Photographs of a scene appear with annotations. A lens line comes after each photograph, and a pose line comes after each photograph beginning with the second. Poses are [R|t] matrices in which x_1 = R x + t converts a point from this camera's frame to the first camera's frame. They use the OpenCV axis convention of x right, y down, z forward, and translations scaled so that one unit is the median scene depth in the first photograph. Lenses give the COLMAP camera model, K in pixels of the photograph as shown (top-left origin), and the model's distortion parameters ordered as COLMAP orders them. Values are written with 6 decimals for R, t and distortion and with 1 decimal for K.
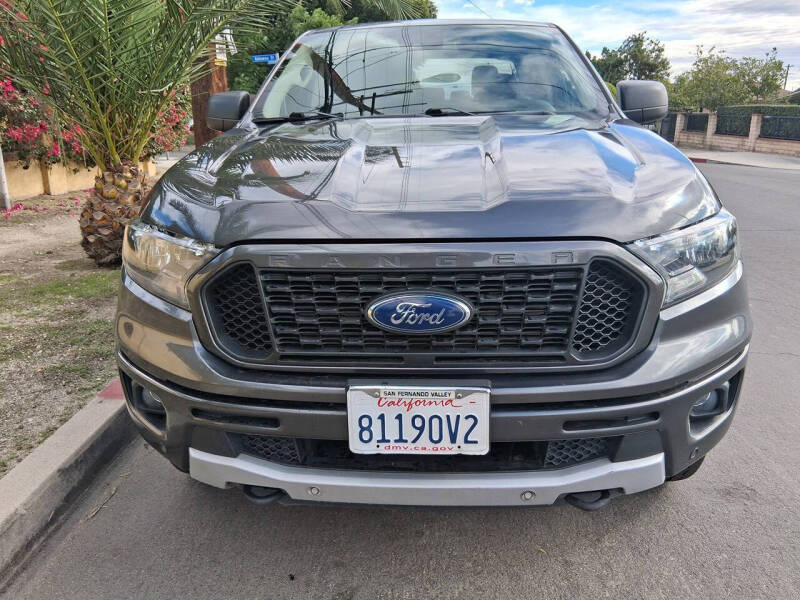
lens RADIAL K [[617.9, 0, 384.3], [0, 617.9, 294.9], [0, 0, 1]] dist [0.106155, -0.183344]
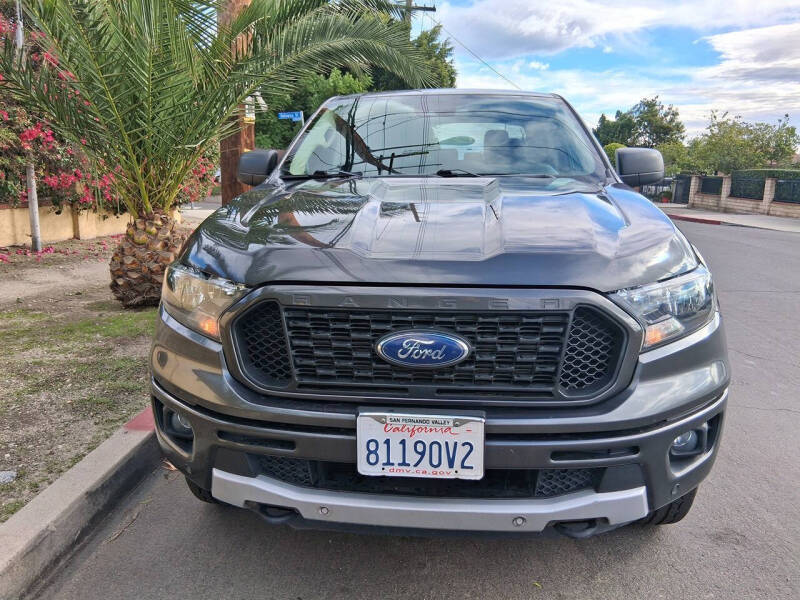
lens RADIAL K [[617.9, 0, 384.3], [0, 617.9, 294.9], [0, 0, 1]] dist [0.106155, -0.183344]
pose [[0.999313, 0.027330, -0.025028, 0.009177], [-0.029317, 0.996133, -0.082818, 0.021328], [0.022668, 0.083495, 0.996250, -0.110173]]
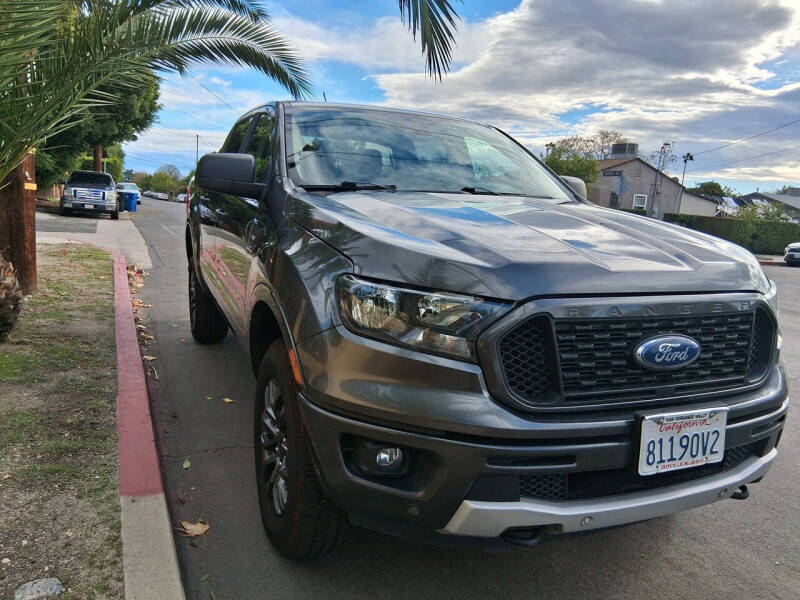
lens RADIAL K [[619.7, 0, 400.0], [0, 619.7, 300.0], [0, 0, 1]] dist [0.104357, -0.176904]
pose [[0.889869, -0.013109, 0.456027, -0.806022], [0.062250, 0.993727, -0.092906, 0.007417], [-0.451949, 0.111062, 0.885103, 0.103911]]
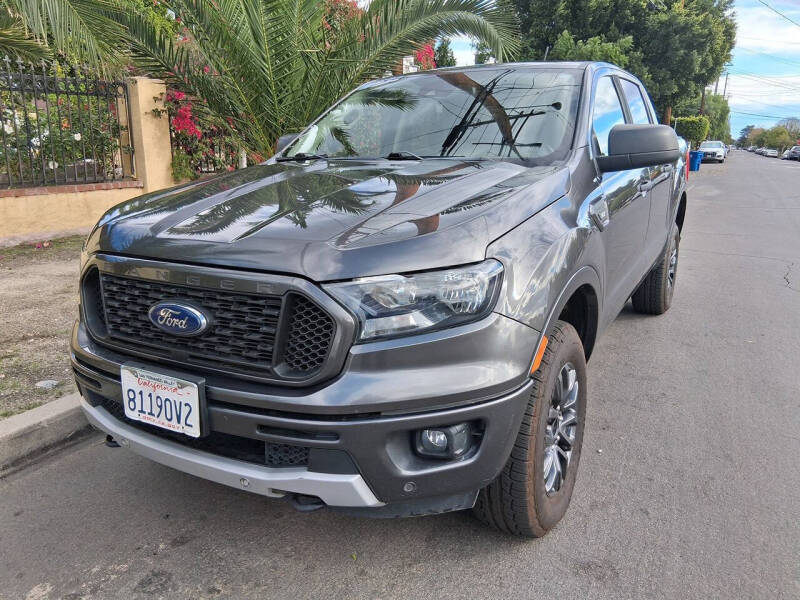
lens RADIAL K [[621.8, 0, 400.7], [0, 621.8, 286.2], [0, 0, 1]] dist [0.110624, -0.258474]
pose [[0.901051, 0.110561, -0.419385, 0.829338], [-0.129429, 0.991448, -0.016707, -0.061488], [0.413951, 0.069335, 0.907655, 0.002665]]
